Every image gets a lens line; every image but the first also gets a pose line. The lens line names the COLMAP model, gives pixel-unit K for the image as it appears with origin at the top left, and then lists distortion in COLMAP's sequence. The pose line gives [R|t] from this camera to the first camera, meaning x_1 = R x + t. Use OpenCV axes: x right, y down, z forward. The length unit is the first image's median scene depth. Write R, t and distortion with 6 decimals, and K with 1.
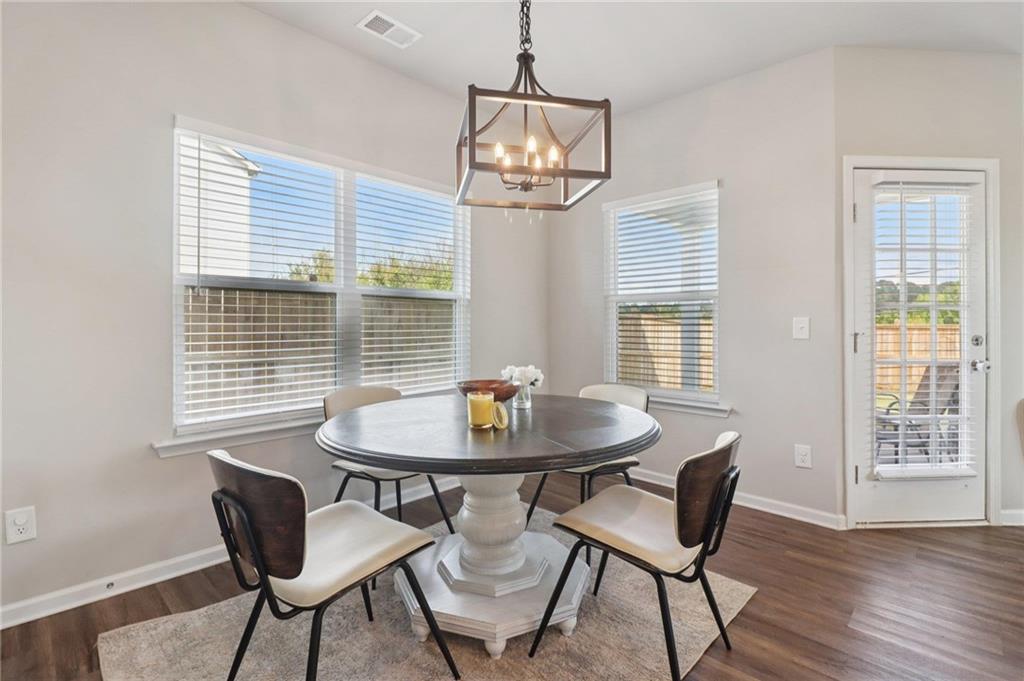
lens RADIAL K [[478.4, 0, 514.5], [0, 478.4, 321.6], [0, 0, 1]] dist [0.001521, -0.012866]
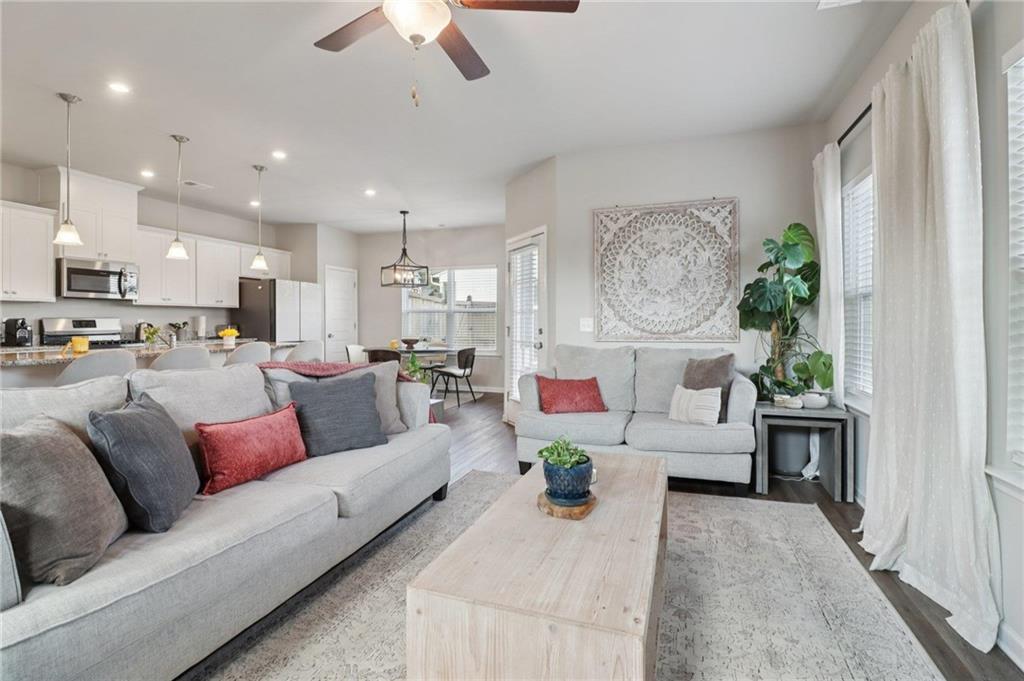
lens RADIAL K [[478.4, 0, 514.5], [0, 478.4, 321.6], [0, 0, 1]] dist [0.001521, -0.012866]
pose [[0.424902, -0.009713, -0.905187, 2.534045], [0.007495, 0.999946, -0.007212, 0.016715], [0.905208, -0.003719, 0.424952, 0.162828]]
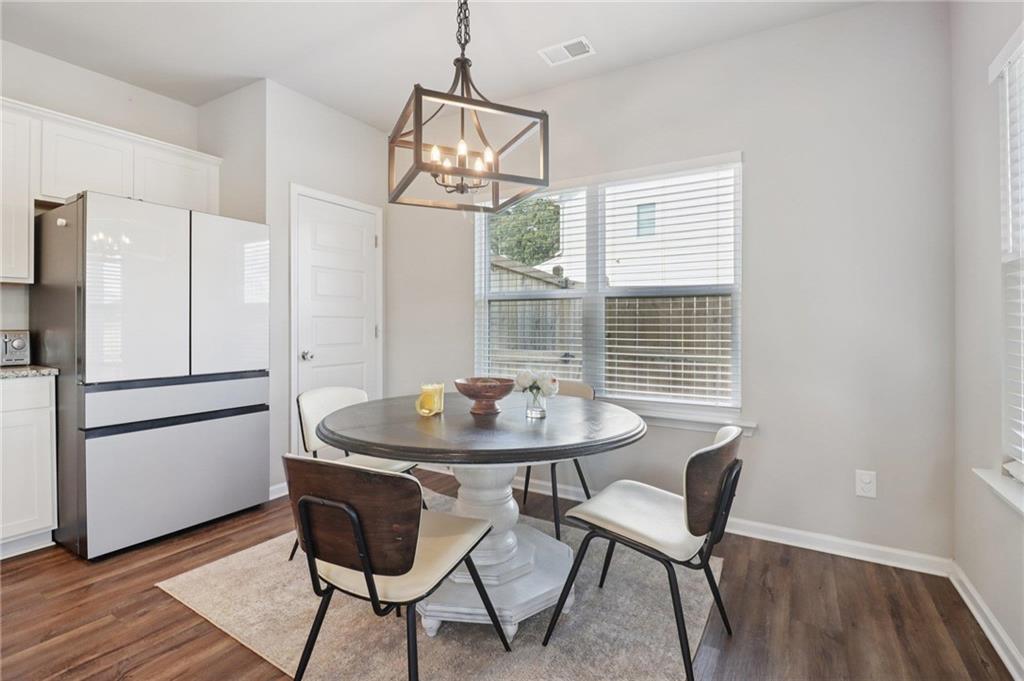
lens RADIAL K [[478.4, 0, 514.5], [0, 478.4, 321.6], [0, 0, 1]] dist [0.001521, -0.012866]
pose [[0.239739, -0.012863, -0.970752, 0.703727], [0.006228, 0.999912, -0.011711, 0.003300], [0.970817, -0.003238, 0.239798, 0.614769]]
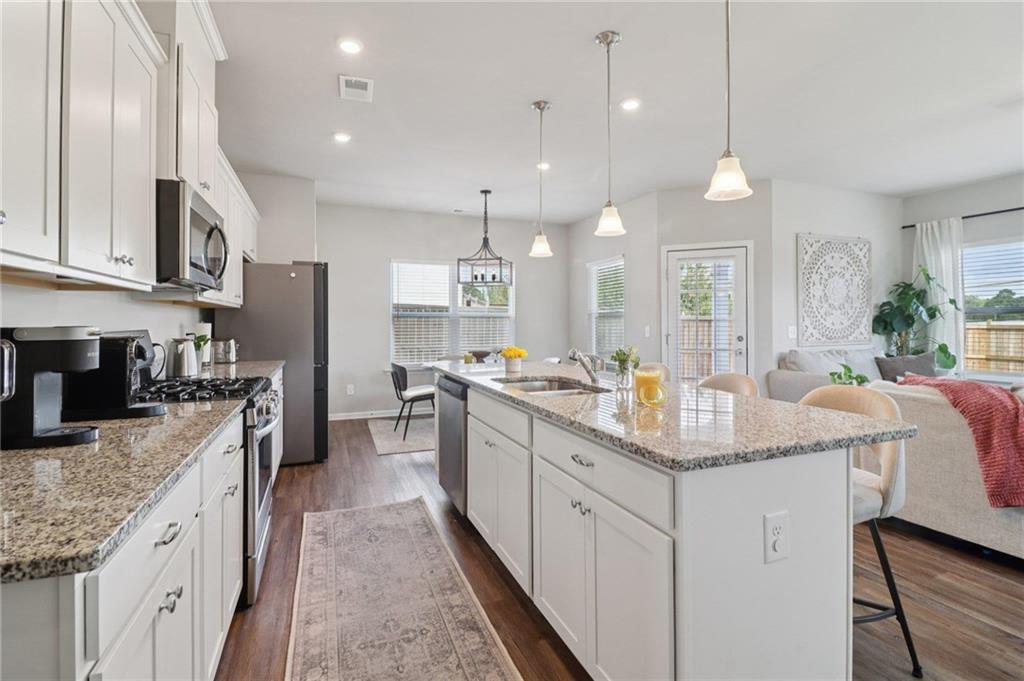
lens RADIAL K [[478.4, 0, 514.5], [0, 478.4, 321.6], [0, 0, 1]] dist [0.001521, -0.012866]
pose [[0.913440, -0.012026, -0.406796, 0.931430], [0.011852, 0.999925, -0.002948, -0.032263], [0.406801, -0.002129, 0.913514, -1.073101]]
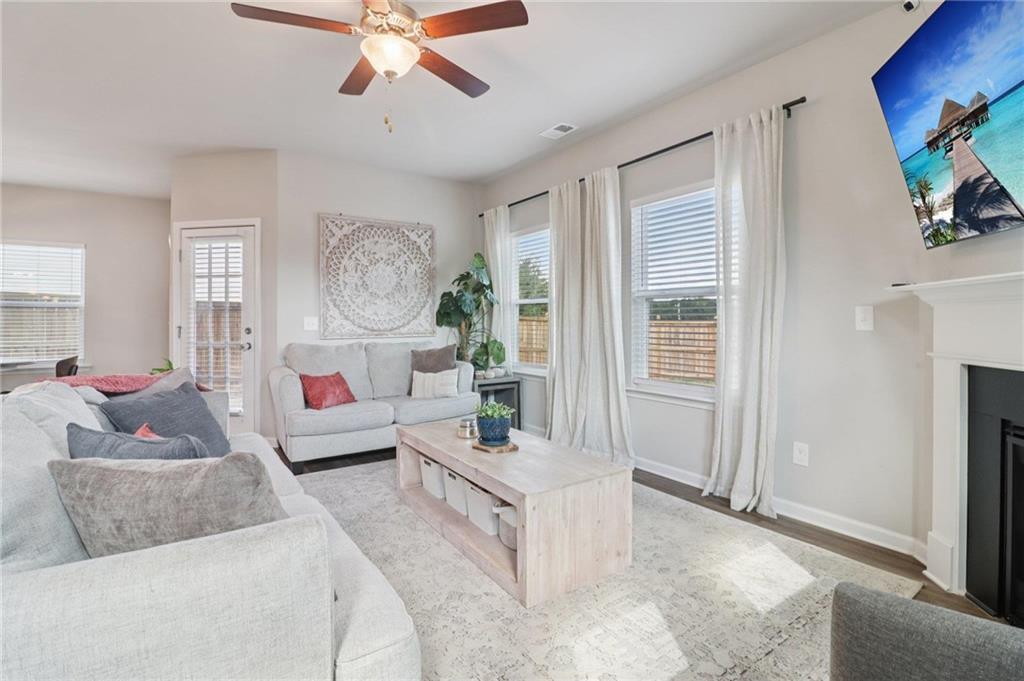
lens RADIAL K [[478.4, 0, 514.5], [0, 478.4, 321.6], [0, 0, 1]] dist [0.001521, -0.012866]
pose [[0.981079, -0.009477, -0.193374, 2.186658], [0.010616, 0.999932, 0.004855, 0.010156], [0.193315, -0.006816, 0.981113, -0.430952]]
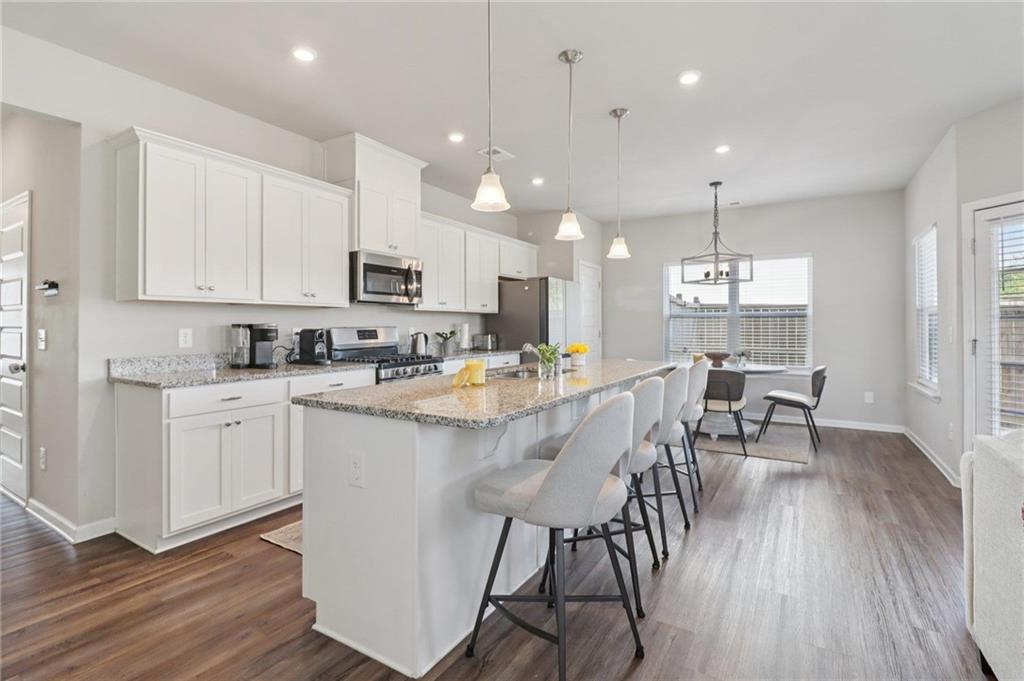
lens RADIAL K [[478.4, 0, 514.5], [0, 478.4, 321.6], [0, 0, 1]] dist [0.001521, -0.012866]
pose [[0.222392, -0.018190, -0.974788, 1.664139], [0.008409, 0.999825, -0.016739, -0.013994], [0.974921, -0.004475, 0.222506, -0.486109]]
